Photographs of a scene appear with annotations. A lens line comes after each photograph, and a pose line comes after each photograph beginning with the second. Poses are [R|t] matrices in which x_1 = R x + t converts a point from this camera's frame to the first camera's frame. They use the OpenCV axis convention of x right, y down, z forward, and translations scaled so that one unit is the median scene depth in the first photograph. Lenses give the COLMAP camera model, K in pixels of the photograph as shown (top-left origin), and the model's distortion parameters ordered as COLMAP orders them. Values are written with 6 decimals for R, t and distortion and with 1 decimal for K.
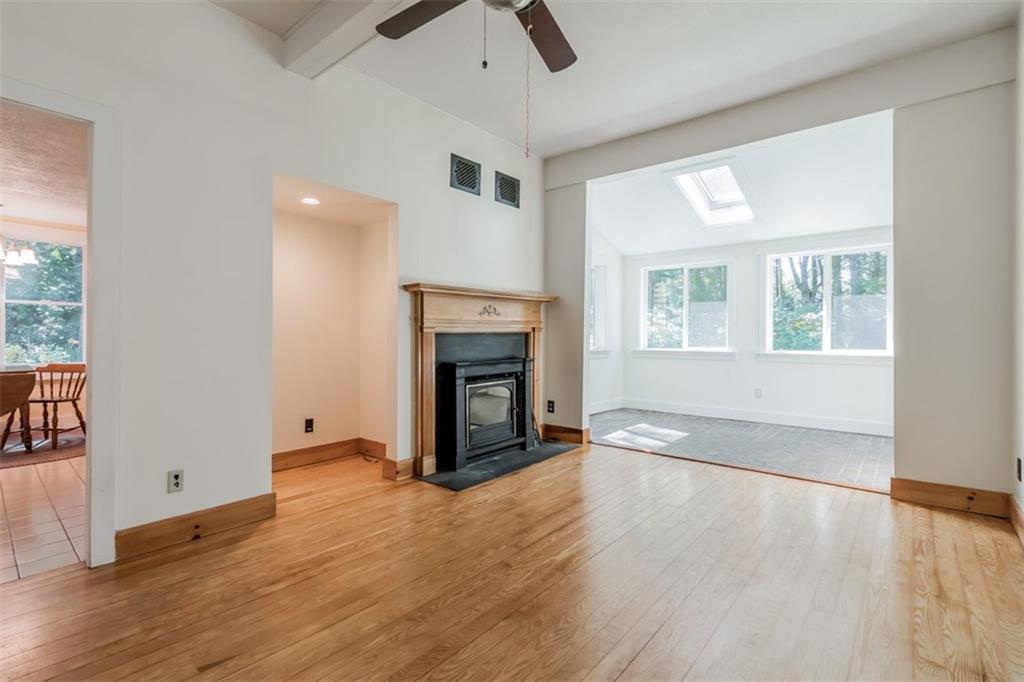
lens RADIAL K [[473.6, 0, 508.1], [0, 473.6, 339.6], [0, 0, 1]] dist [-0.000418, 0.000151]
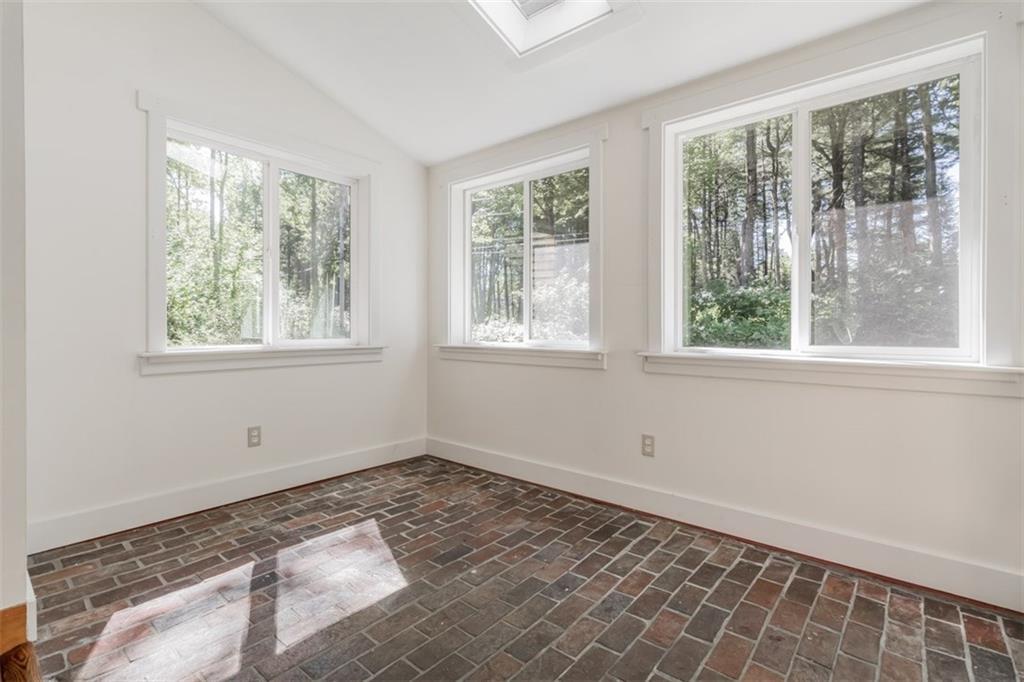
lens RADIAL K [[473.6, 0, 515.2], [0, 473.6, 334.9], [0, 0, 1]] dist [-0.000418, 0.000151]
pose [[0.999990, -0.004398, 0.000209, 0.397759], [0.004395, 0.999913, 0.012418, 0.005164], [-0.000263, -0.012417, 0.999923, 0.552501]]
